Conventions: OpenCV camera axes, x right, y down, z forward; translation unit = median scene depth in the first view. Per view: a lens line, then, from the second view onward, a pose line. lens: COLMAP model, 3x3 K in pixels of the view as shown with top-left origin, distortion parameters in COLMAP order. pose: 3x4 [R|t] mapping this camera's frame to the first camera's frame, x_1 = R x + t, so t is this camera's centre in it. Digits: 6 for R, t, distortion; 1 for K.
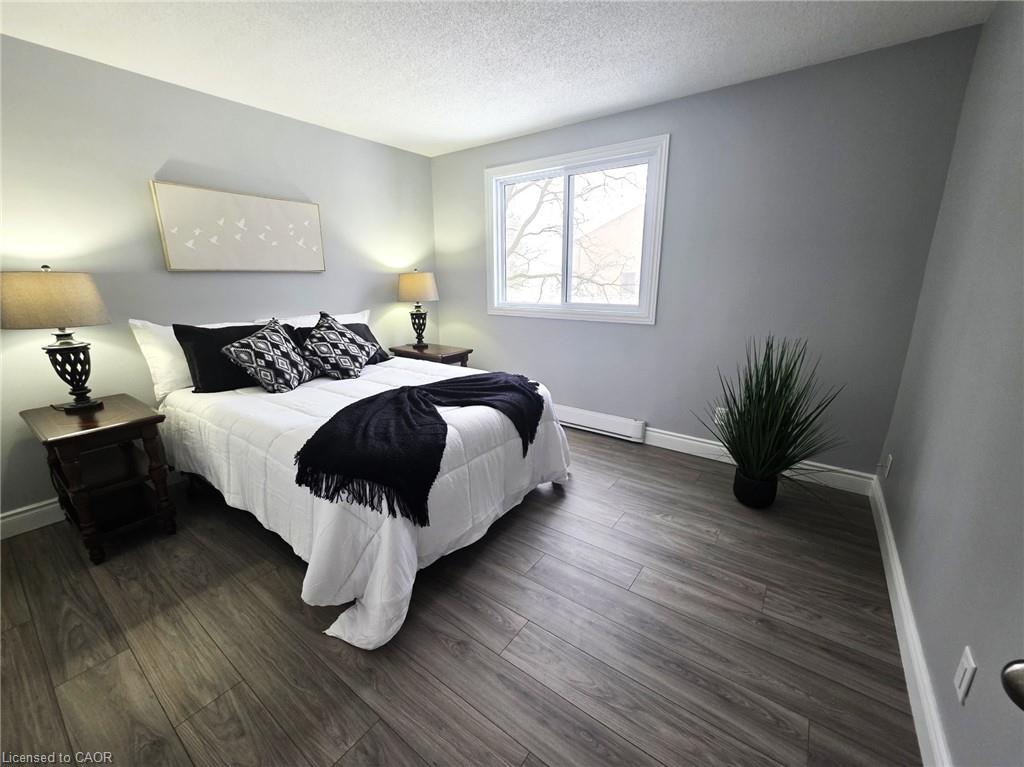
lens RADIAL K [[407.5, 0, 509.7], [0, 407.5, 377.2], [0, 0, 1]] dist [0.000166, -0.000075]
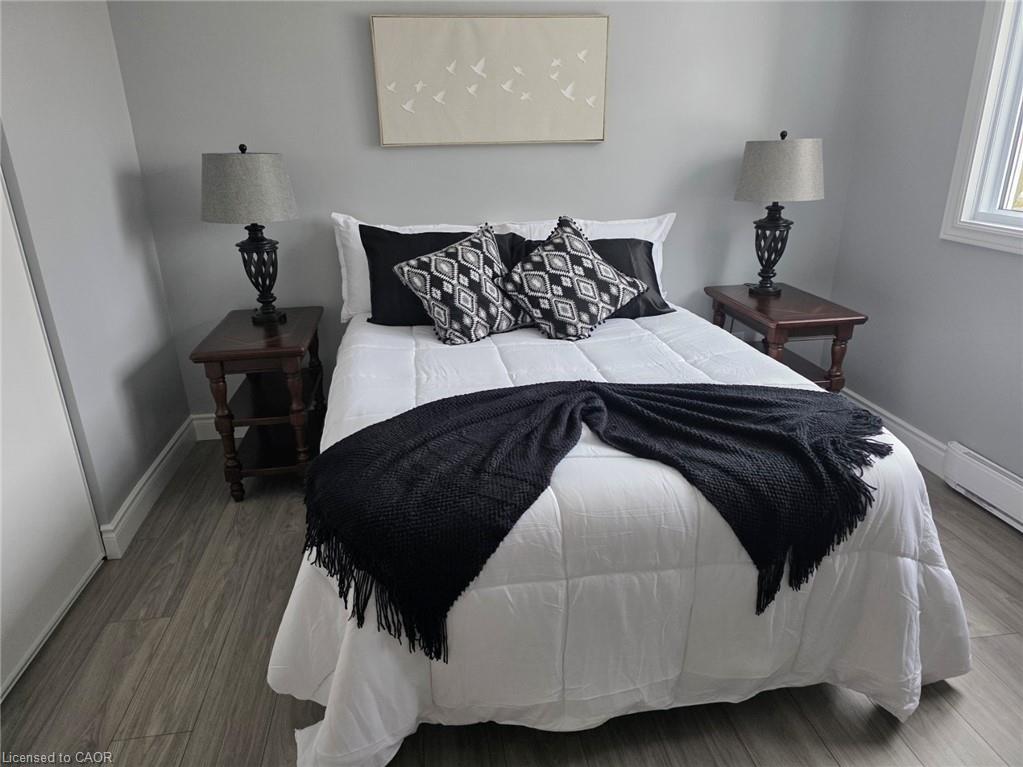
lens RADIAL K [[680.5, 0, 511.3], [0, 680.5, 389.5], [0, 0, 1]] dist [0.052416, -0.001315]
pose [[0.697318, 0.244185, -0.673886, 0.254302], [-0.157547, 0.969404, 0.188242, -0.110323], [0.699233, -0.025096, 0.714453, 0.282600]]
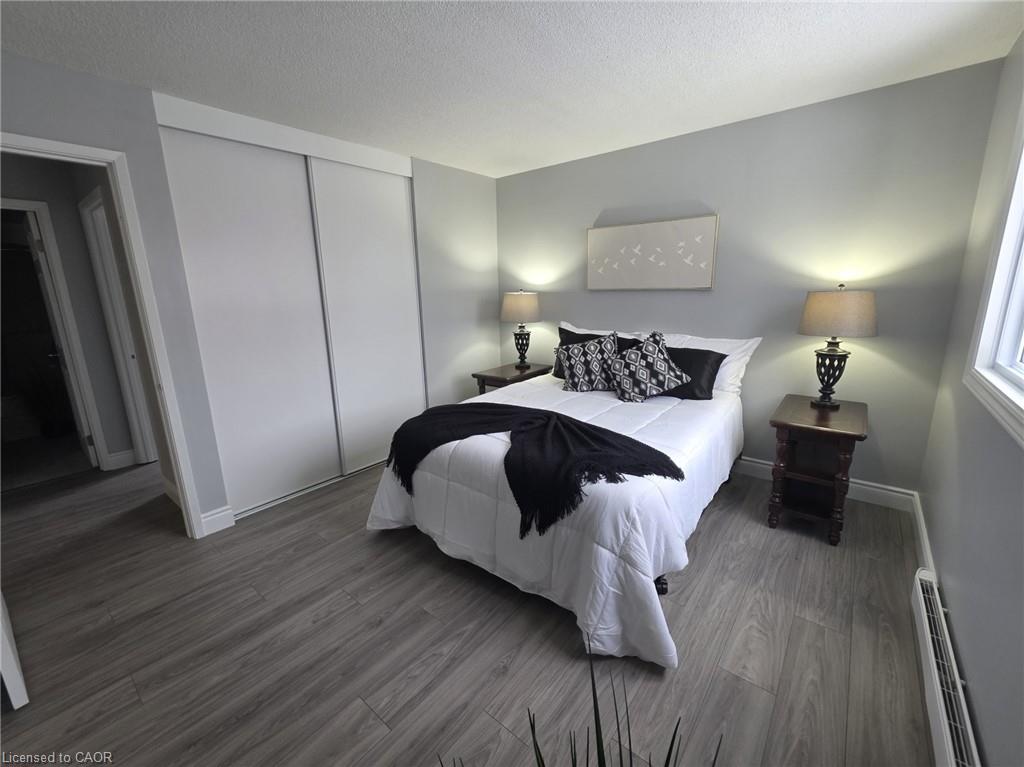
lens RADIAL K [[416.5, 0, 514.3], [0, 416.5, 381.6], [0, 0, 1]] dist [0.000193, 0.000133]
pose [[-0.032758, 0.232584, -0.972025, 0.668666], [-0.221048, 0.946776, 0.233992, -0.247019], [0.974713, 0.222530, 0.020398, 0.803779]]
